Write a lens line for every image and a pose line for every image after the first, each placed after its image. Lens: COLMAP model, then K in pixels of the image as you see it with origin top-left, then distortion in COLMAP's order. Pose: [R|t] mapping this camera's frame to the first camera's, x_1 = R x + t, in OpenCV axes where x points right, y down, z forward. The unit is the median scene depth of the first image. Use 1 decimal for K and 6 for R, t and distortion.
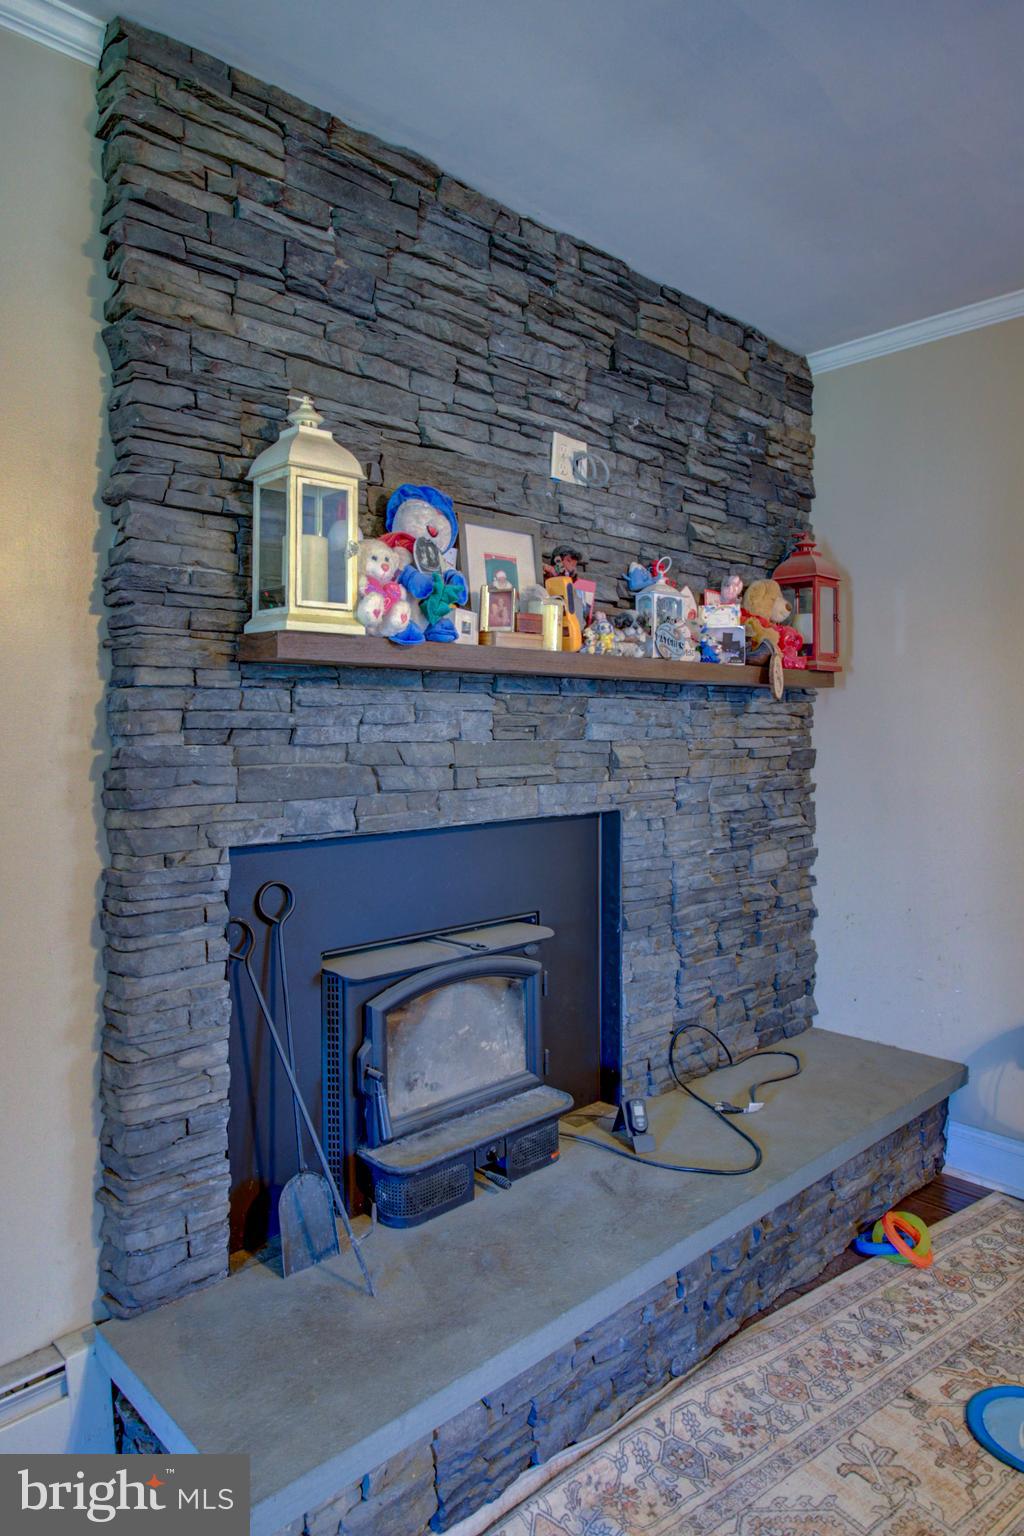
lens RADIAL K [[950.4, 0, 506.5], [0, 950.4, 725.8], [0, 0, 1]] dist [0.001886, -0.001182]
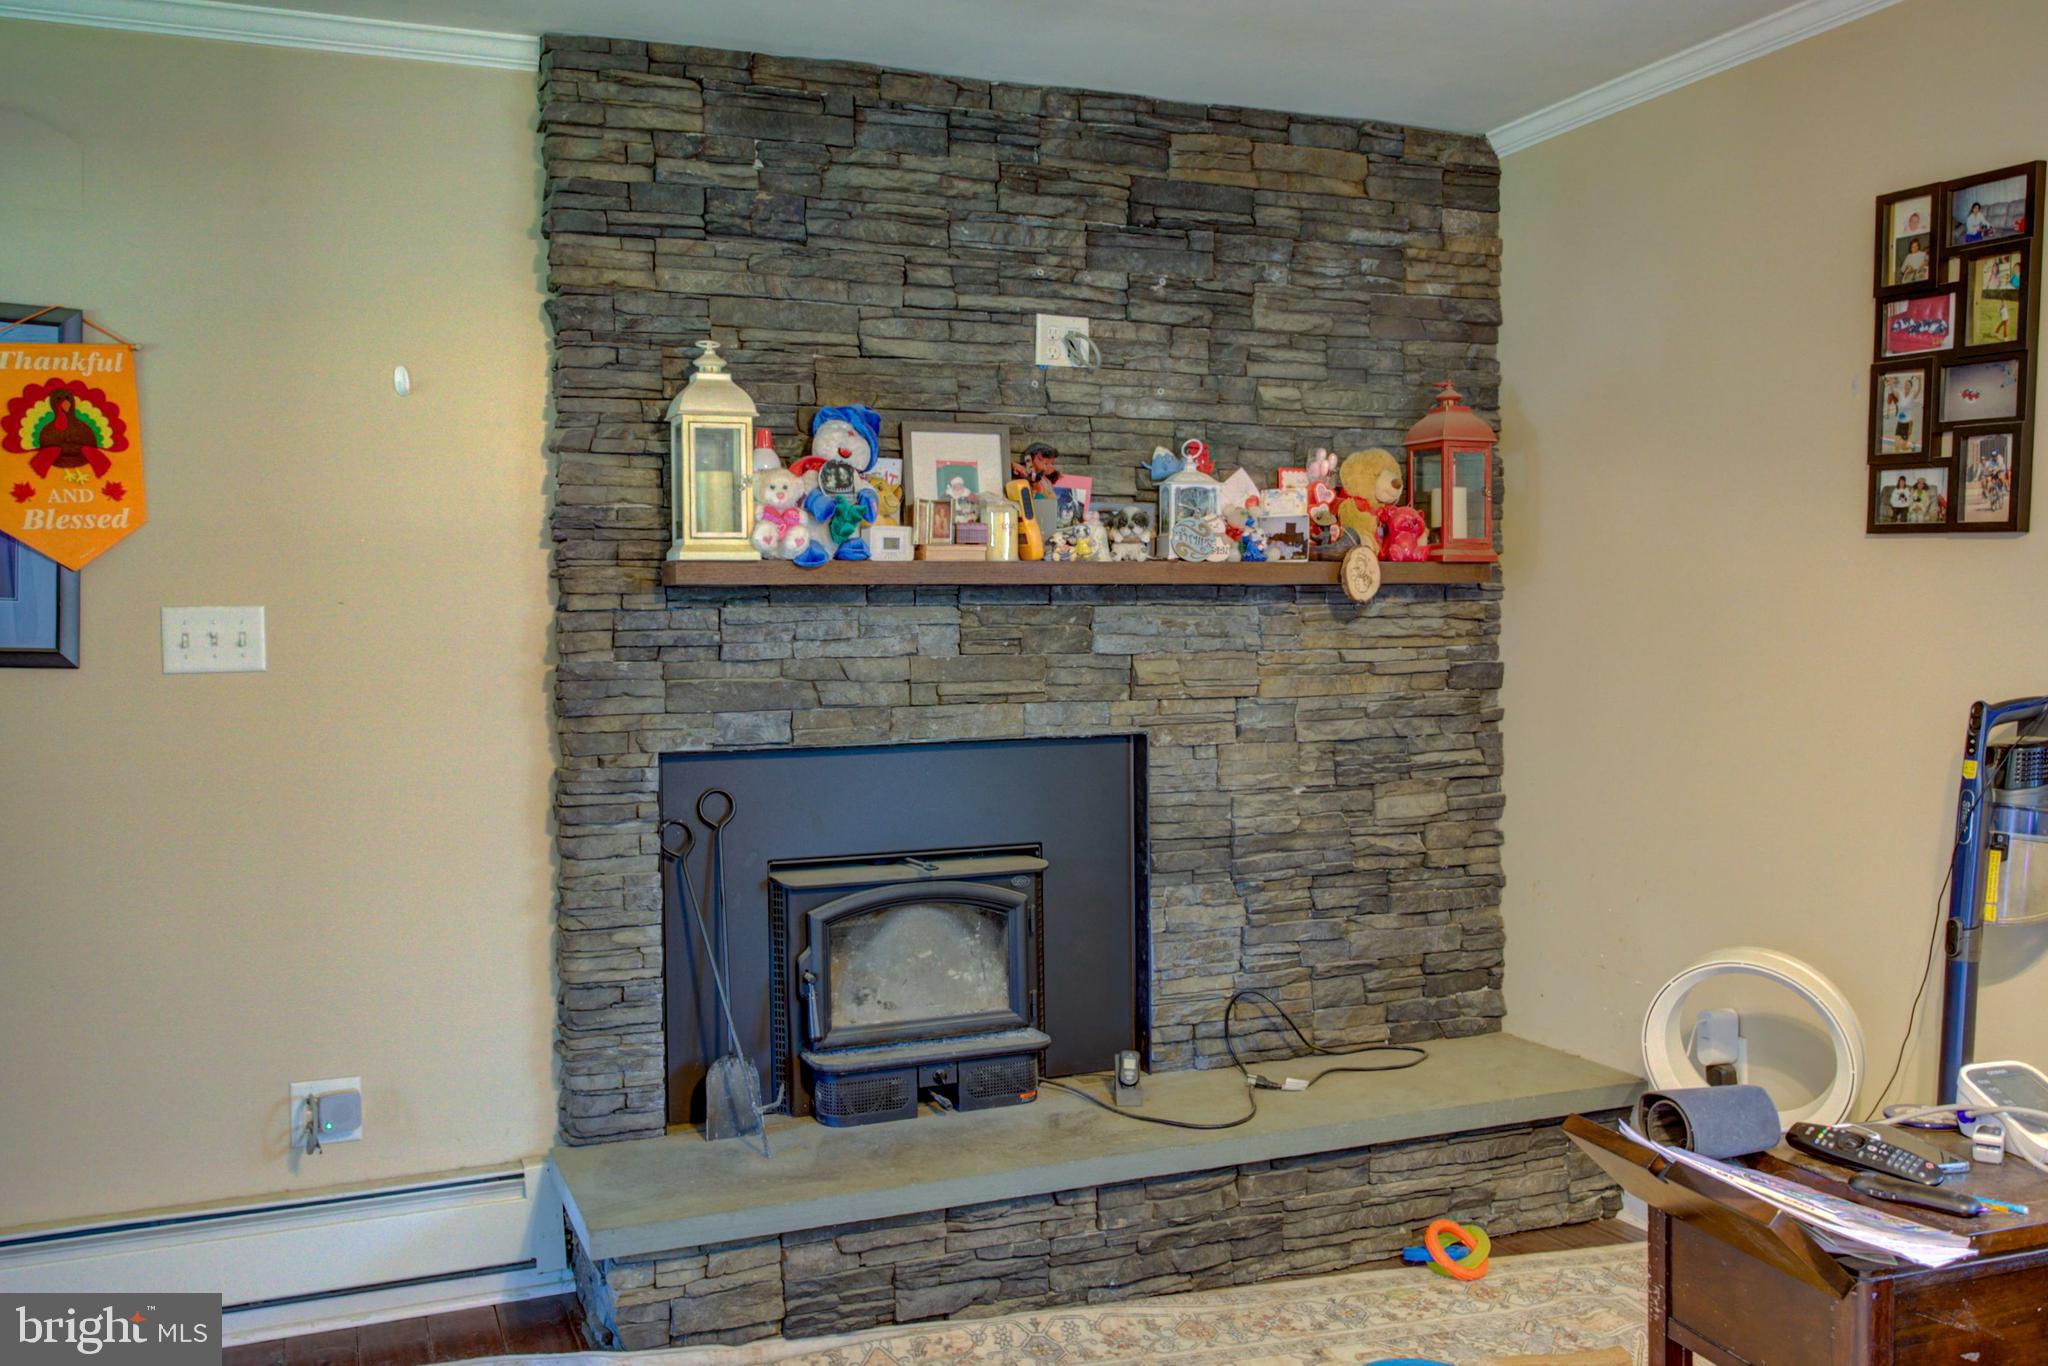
lens RADIAL K [[1726.4, 0, 1022.2], [0, 1726.4, 676.0], [0, 0, 1]] dist [0.016530, -0.015688]
pose [[0.933601, -0.000538, -0.358315, 0.718169], [0.011736, 0.999508, 0.029077, -0.013942], [0.358123, -0.031351, 0.933148, -0.633486]]
